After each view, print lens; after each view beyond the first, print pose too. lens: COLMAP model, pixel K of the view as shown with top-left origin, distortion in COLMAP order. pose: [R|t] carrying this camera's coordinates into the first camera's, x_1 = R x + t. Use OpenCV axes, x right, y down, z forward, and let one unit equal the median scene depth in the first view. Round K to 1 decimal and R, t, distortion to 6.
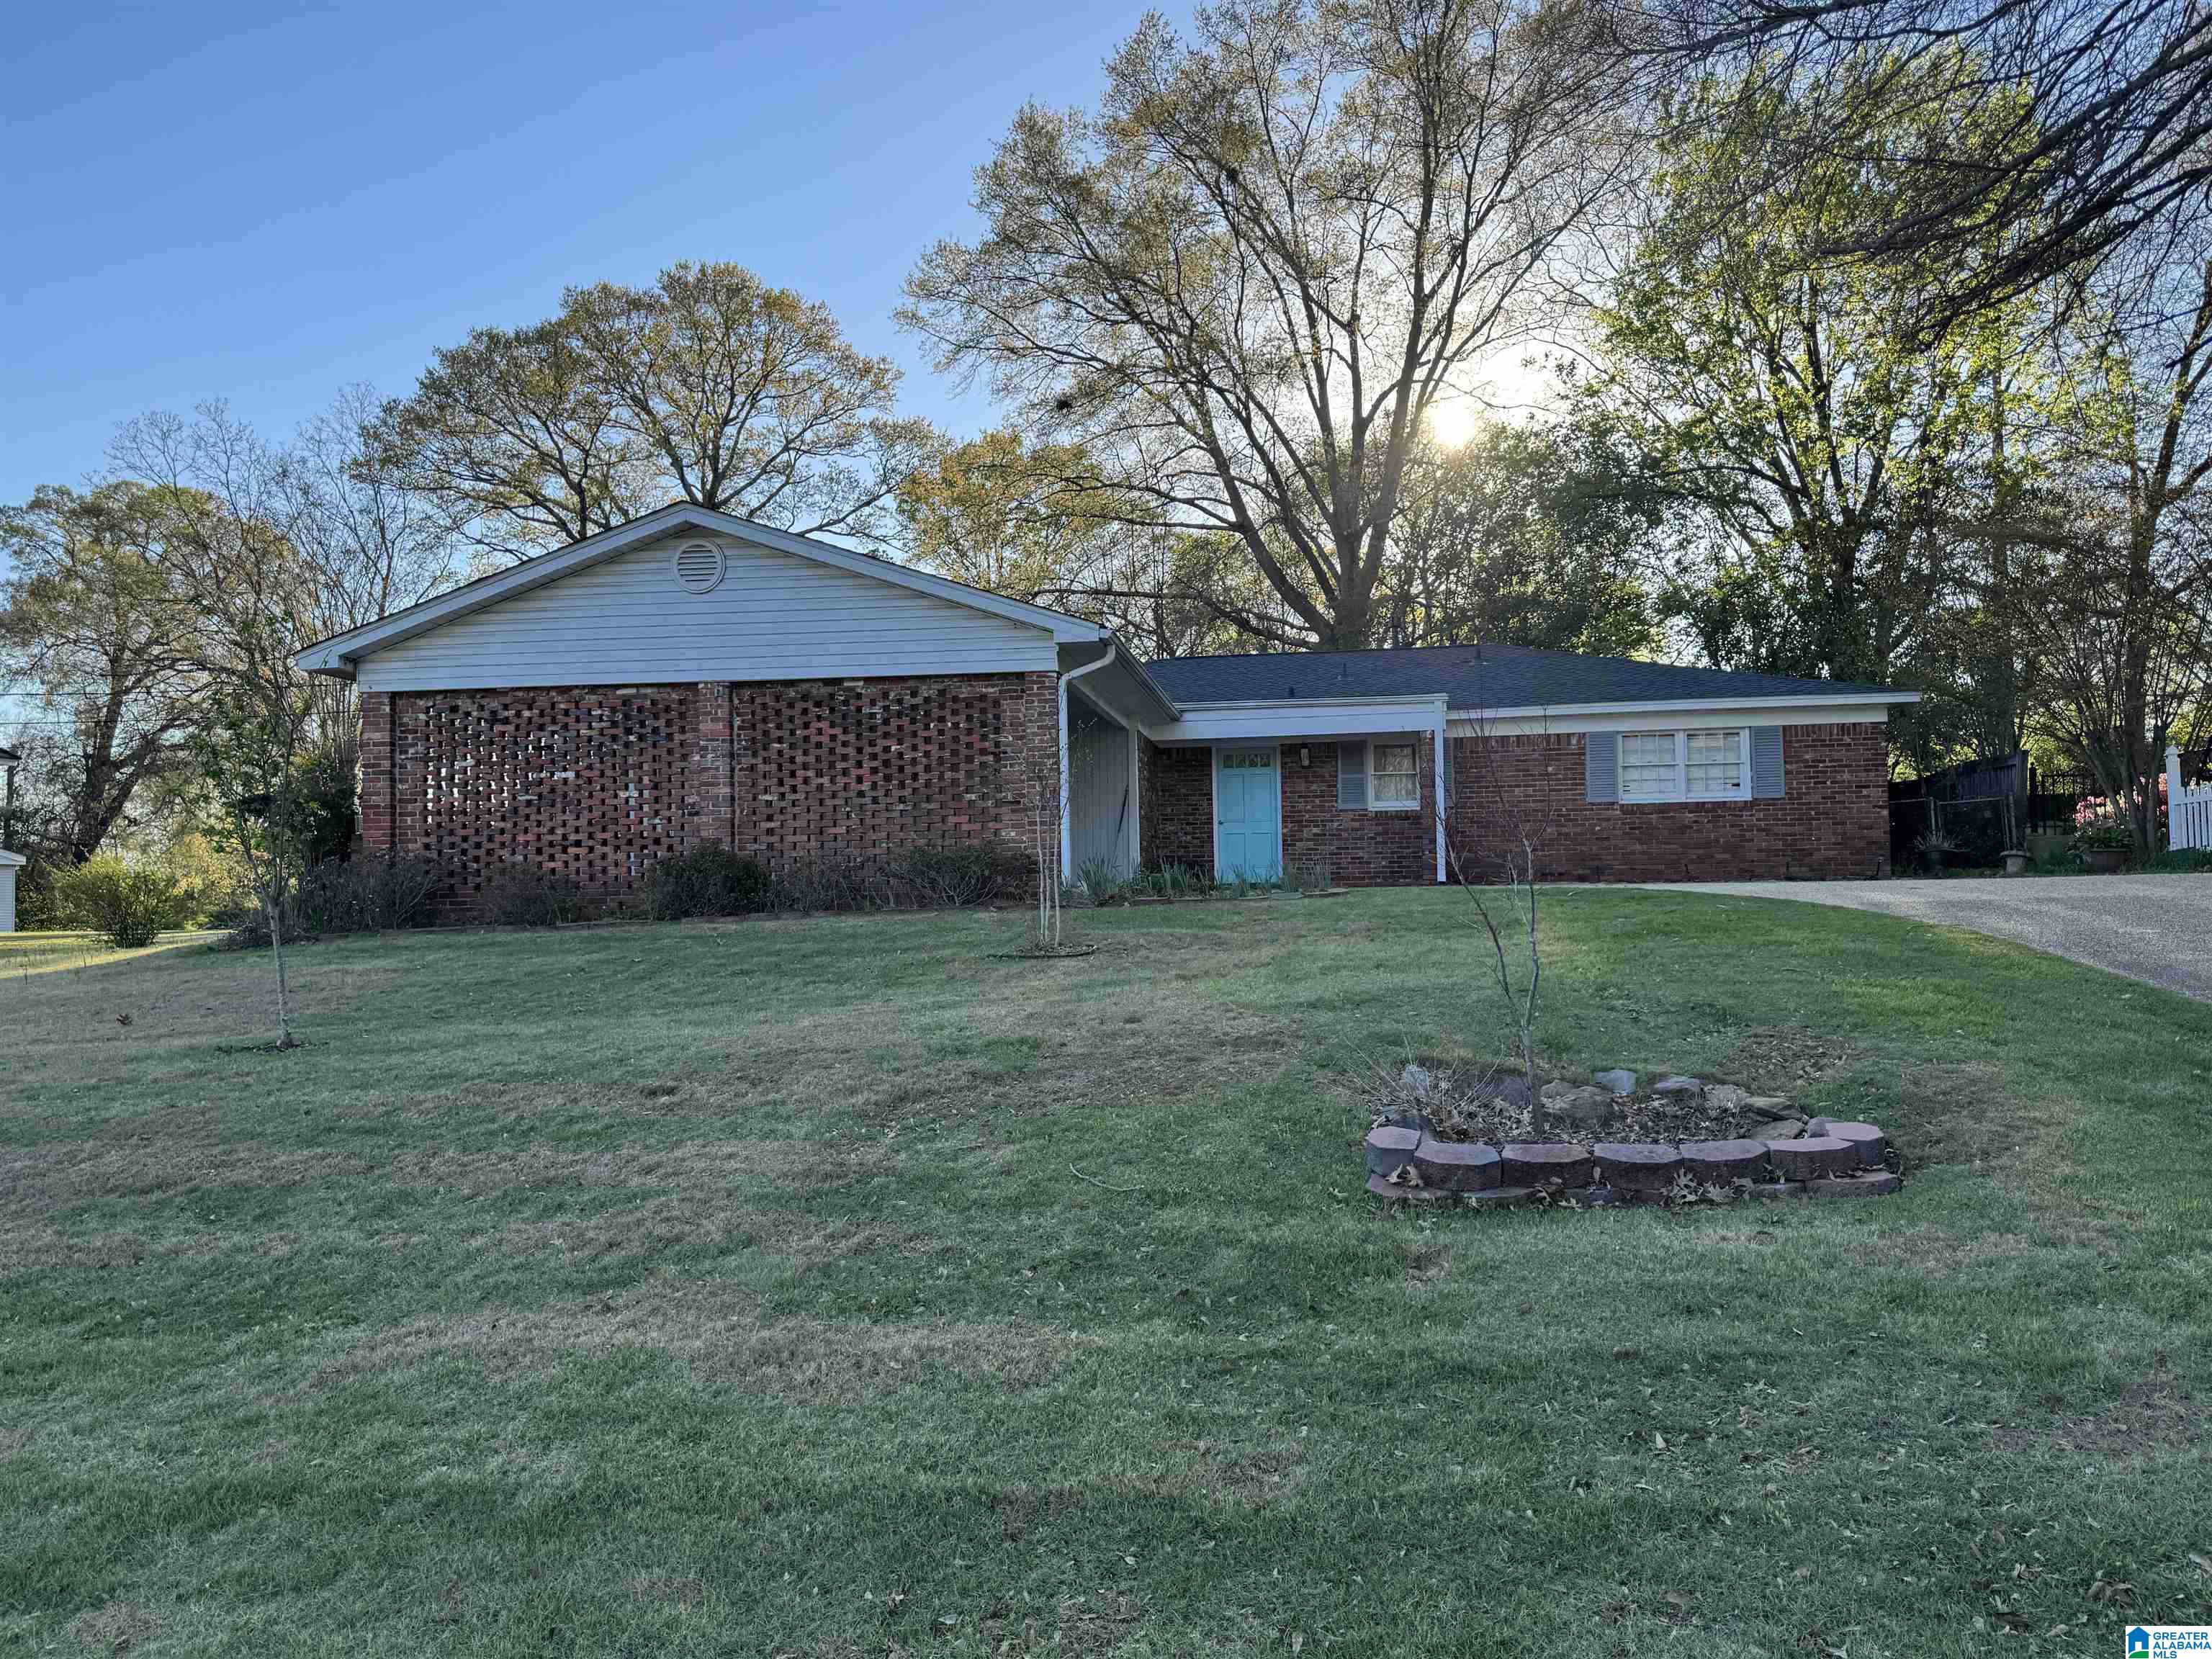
lens RADIAL K [[1532.6, 0, 1096.8], [0, 1532.6, 829.9], [0, 0, 1]] dist [0.127061, -0.174827]
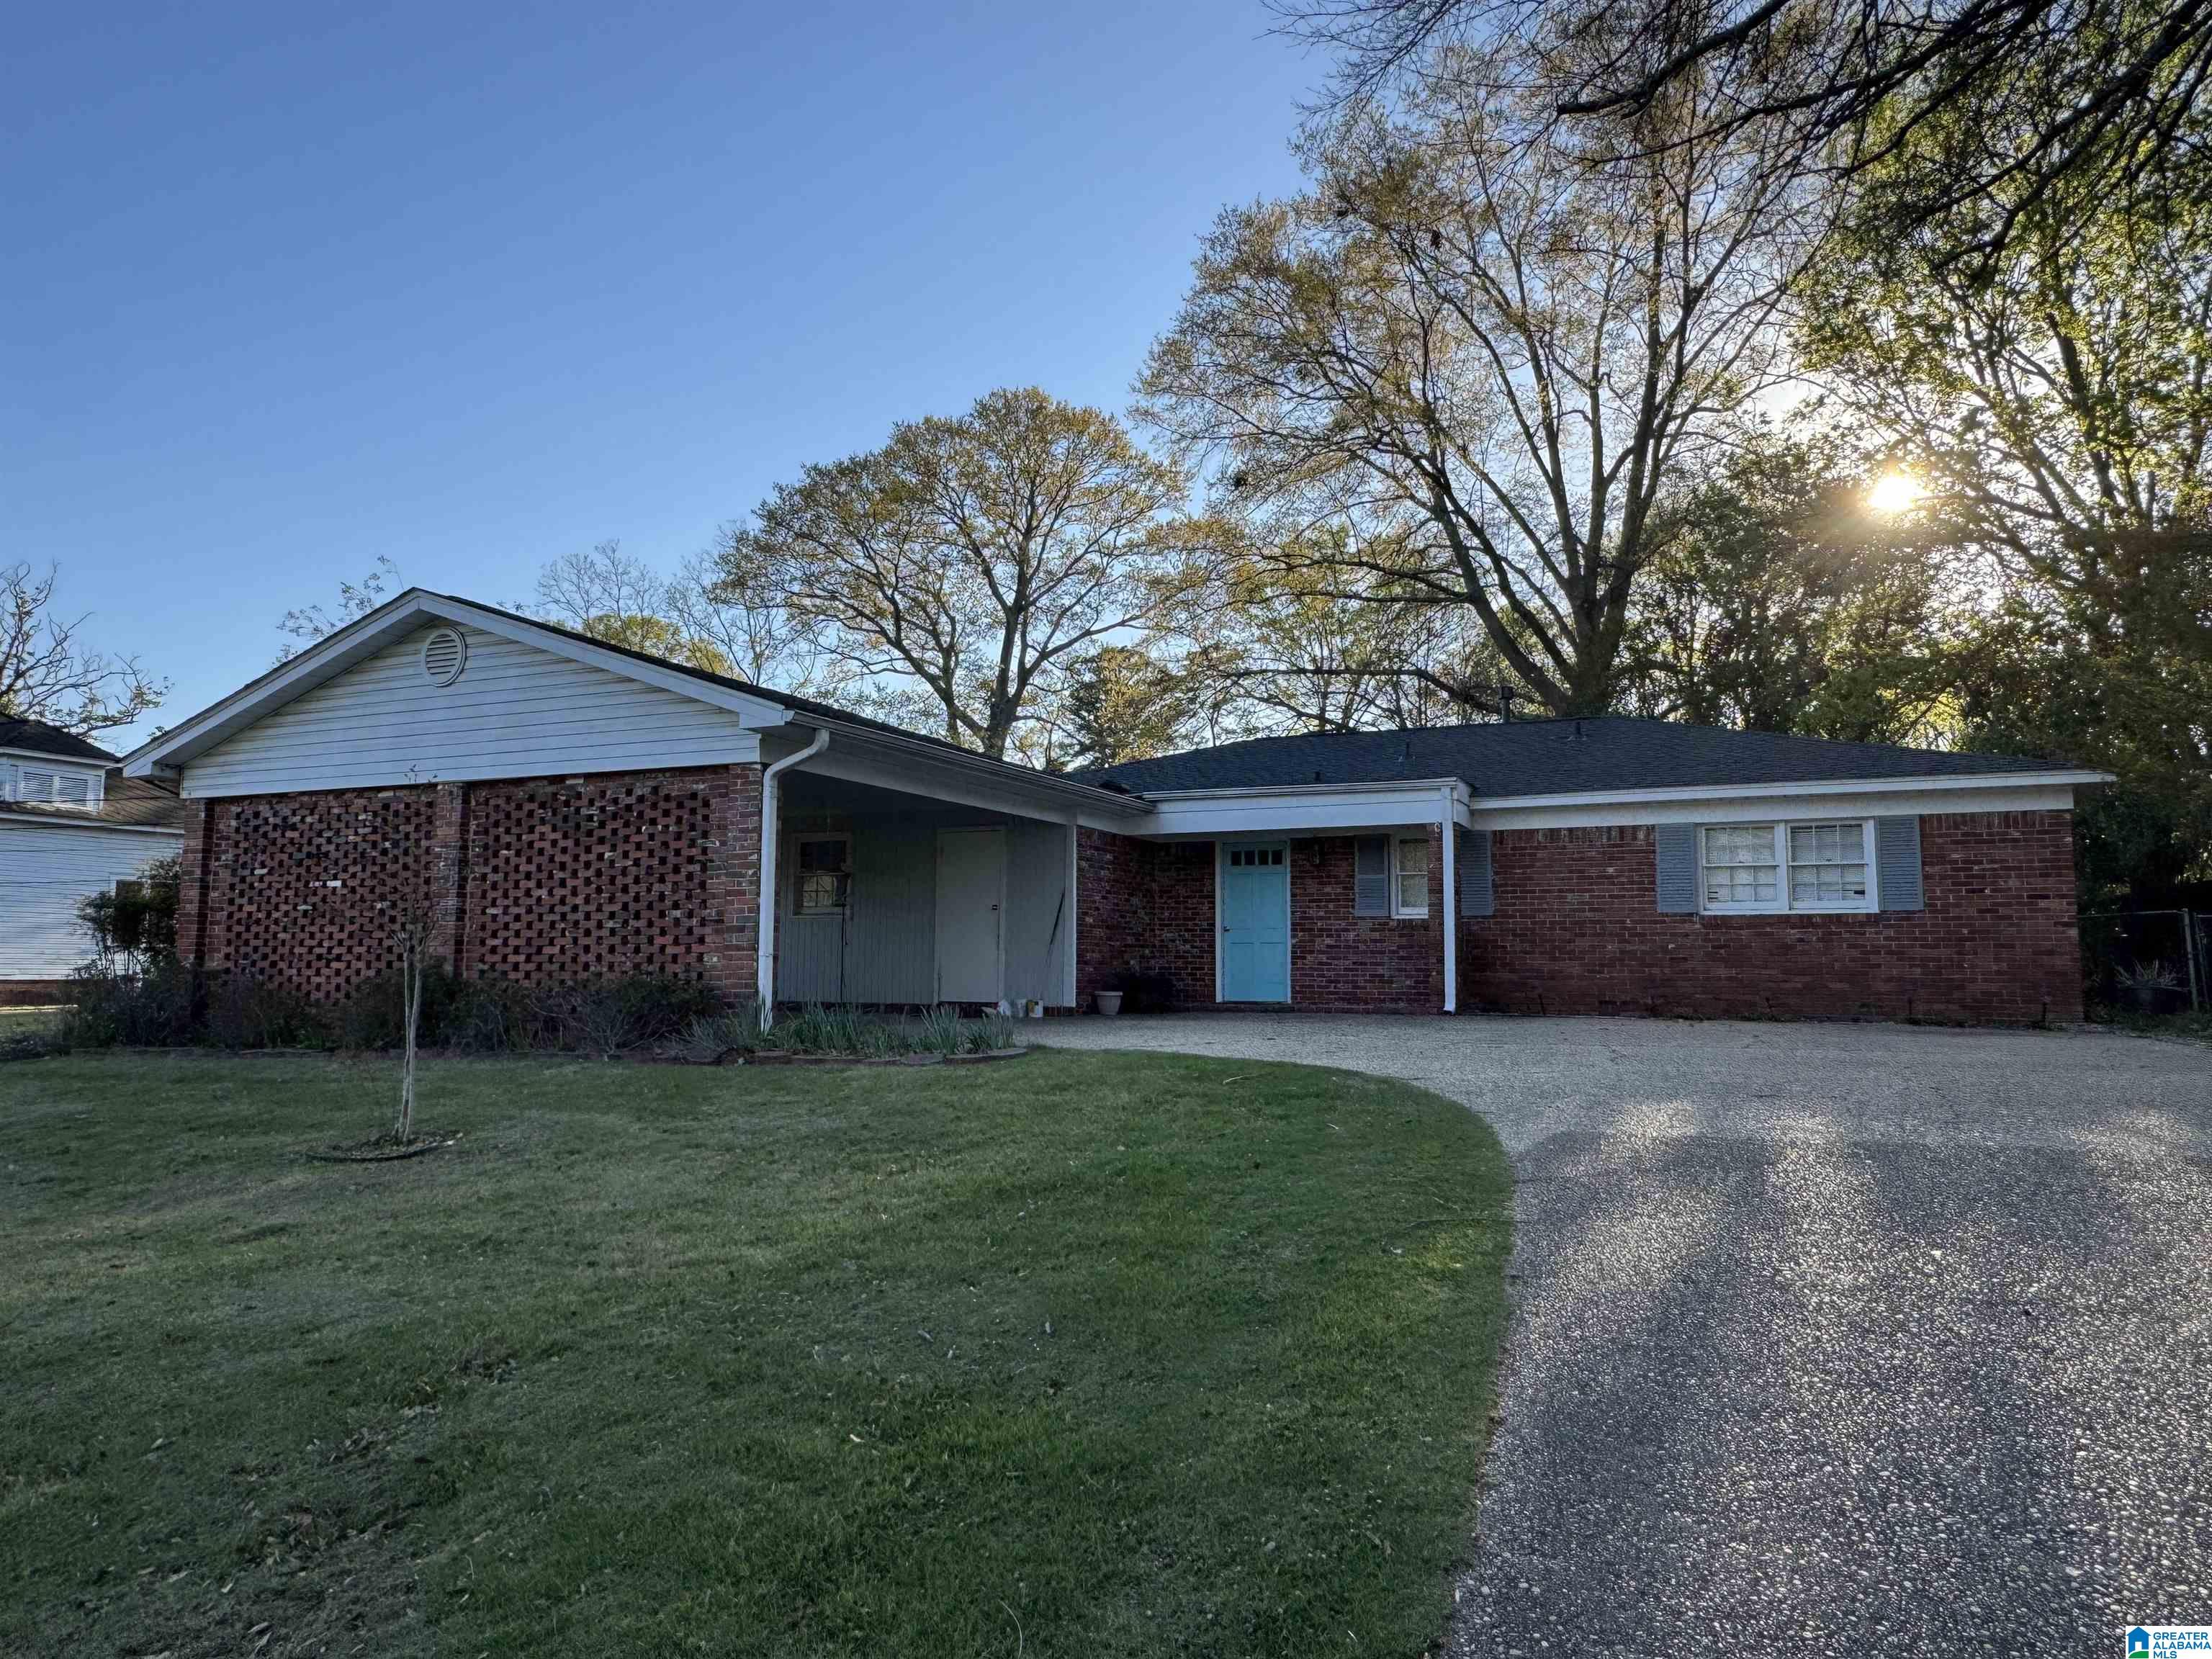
lens RADIAL K [[1422.9, 0, 1105.9], [0, 1422.9, 836.7], [0, 0, 1]] dist [-0.003047, -0.000462]
pose [[0.958109, -0.003764, -0.286378, 0.353771], [-0.009277, 0.998981, -0.044169, -0.030544], [0.286252, 0.044975, 0.957098, 0.311656]]
